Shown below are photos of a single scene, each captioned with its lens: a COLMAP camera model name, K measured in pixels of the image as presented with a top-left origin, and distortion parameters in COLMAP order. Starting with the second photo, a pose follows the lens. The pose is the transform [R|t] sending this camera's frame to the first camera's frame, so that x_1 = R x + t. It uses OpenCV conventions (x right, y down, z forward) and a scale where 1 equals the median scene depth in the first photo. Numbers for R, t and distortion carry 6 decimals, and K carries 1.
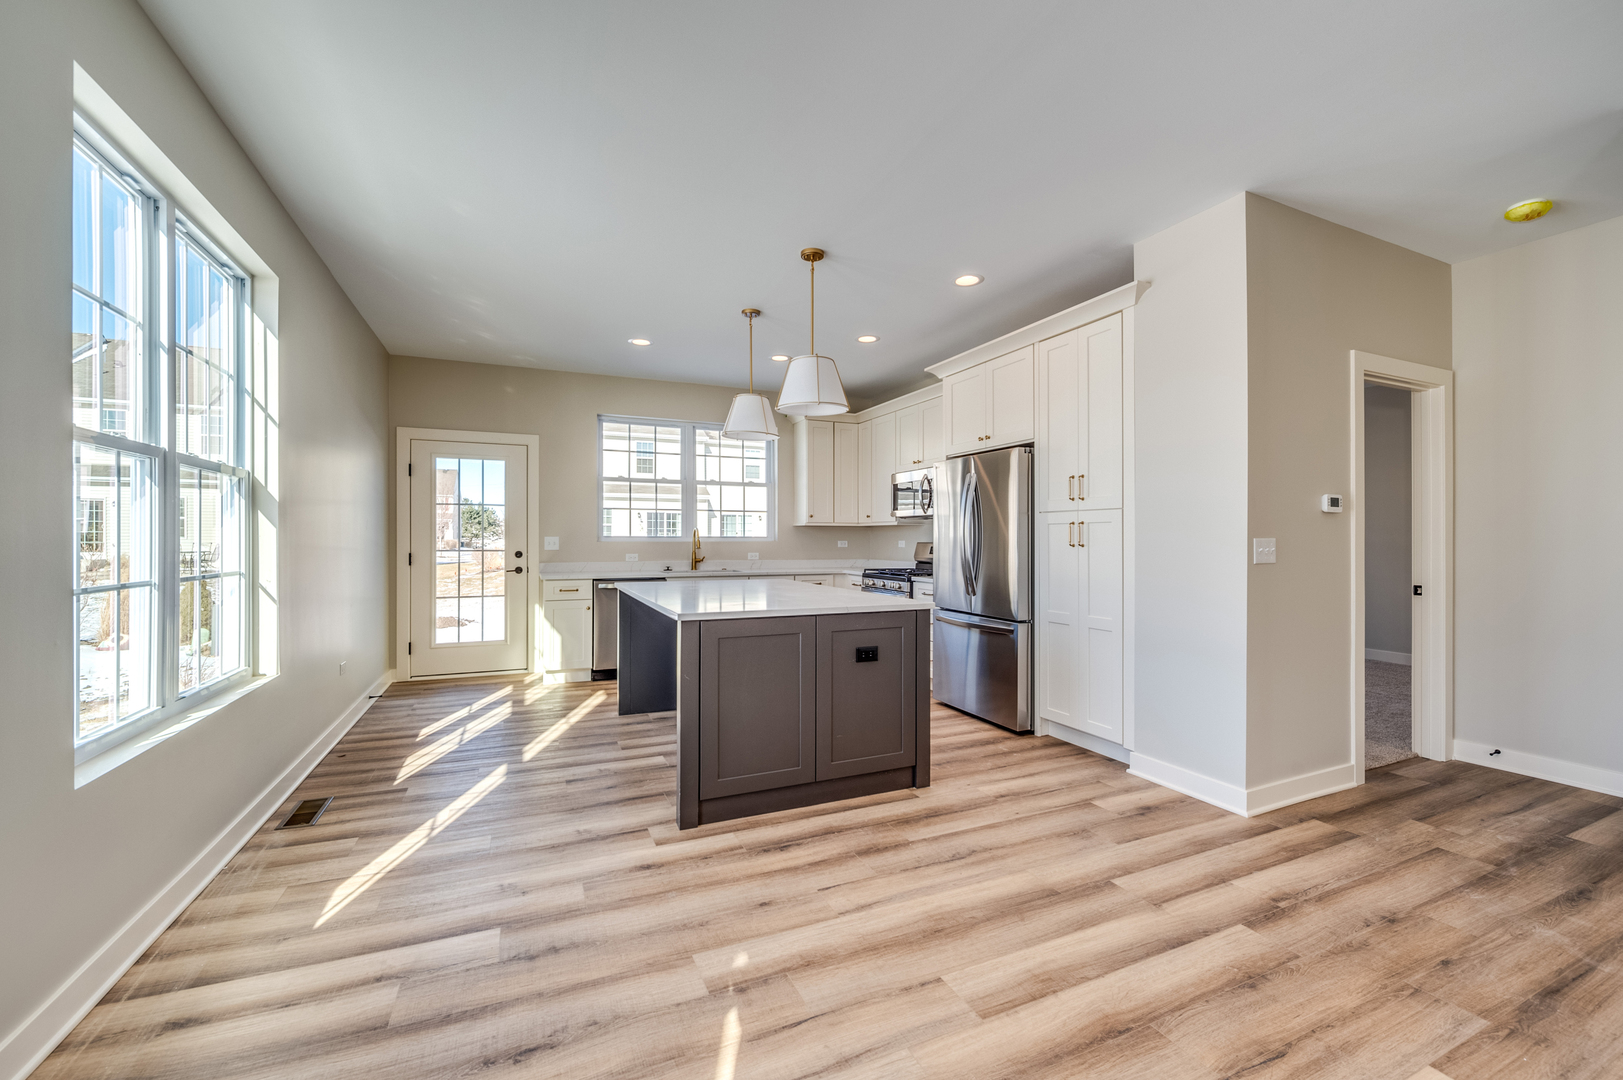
lens RADIAL K [[653.6, 0, 808.9], [0, 653.6, 540.0], [0, 0, 1]] dist [-0.021795, -0.000061]
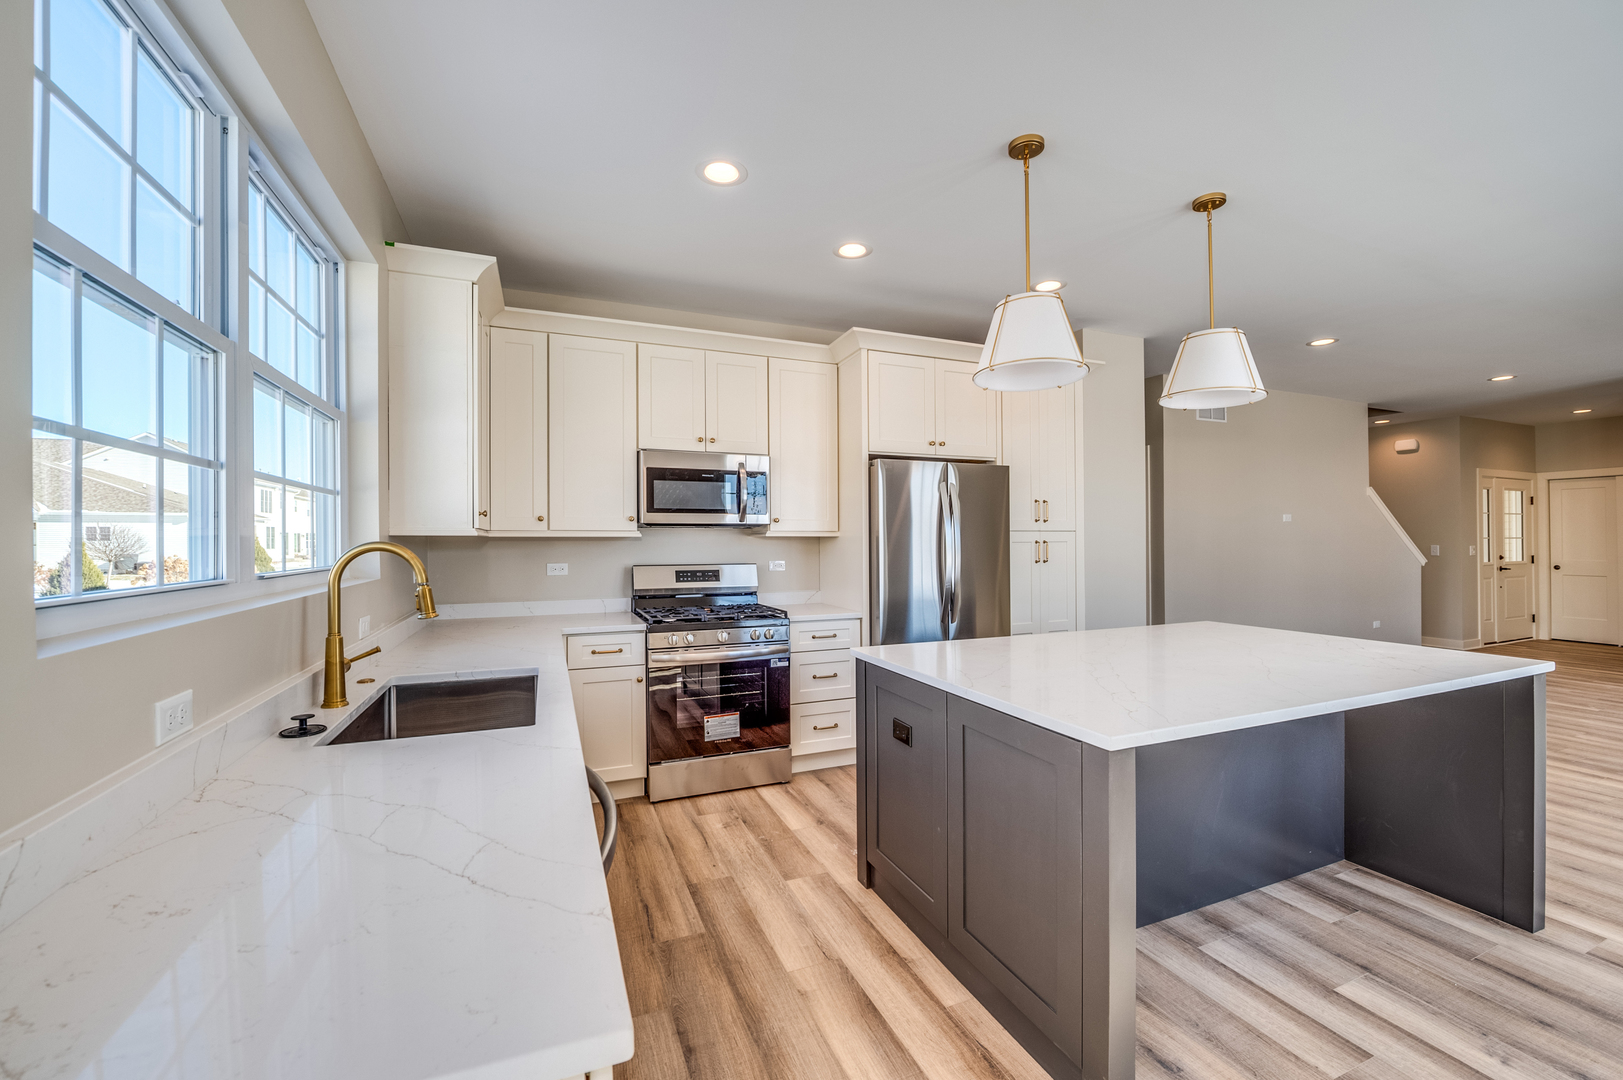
lens RADIAL K [[653.6, 0, 808.9], [0, 653.6, 540.0], [0, 0, 1]] dist [-0.021795, -0.000061]
pose [[0.029082, 0.000853, 0.999577, -0.952075], [0.007095, 0.999974, -0.001059, -0.040593], [-0.999552, 0.007122, 0.029075, 1.786256]]
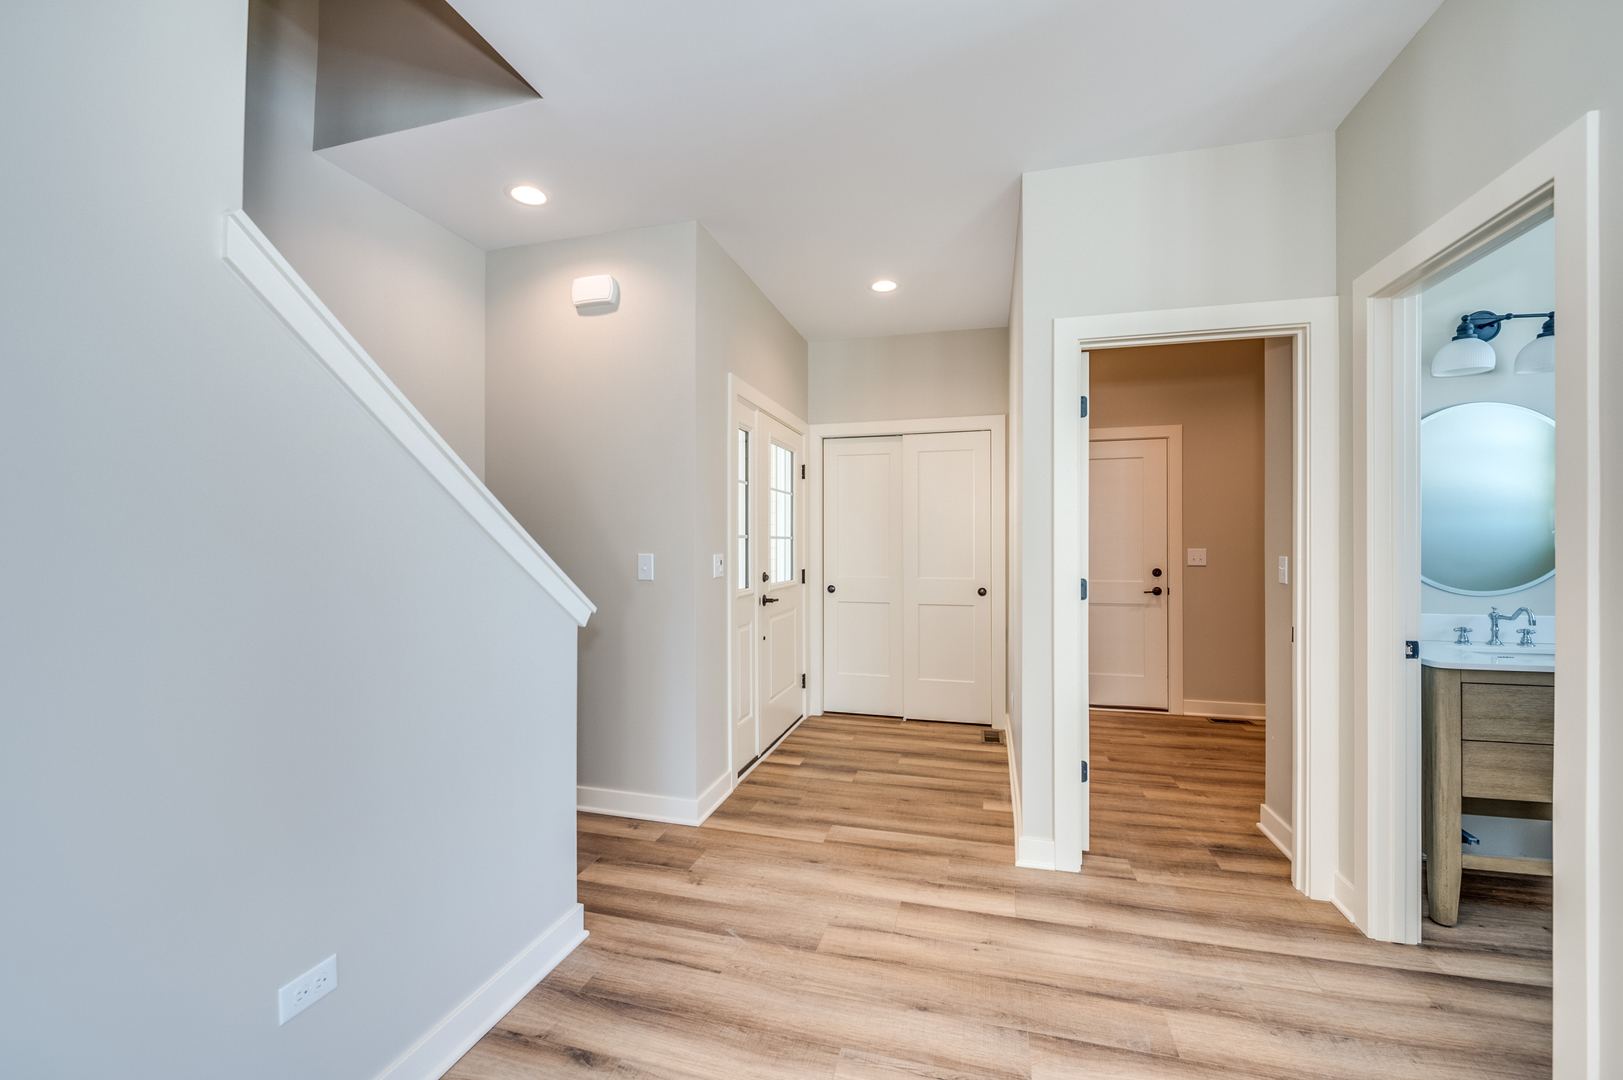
lens RADIAL K [[653.6, 0, 808.9], [0, 653.6, 540.0], [0, 0, 1]] dist [-0.021795, -0.000061]
pose [[-0.772326, -0.000943, 0.635225, 0.941588], [-0.001705, 0.999998, -0.000587, -0.023725], [-0.635224, -0.001536, -0.772327, -0.121883]]
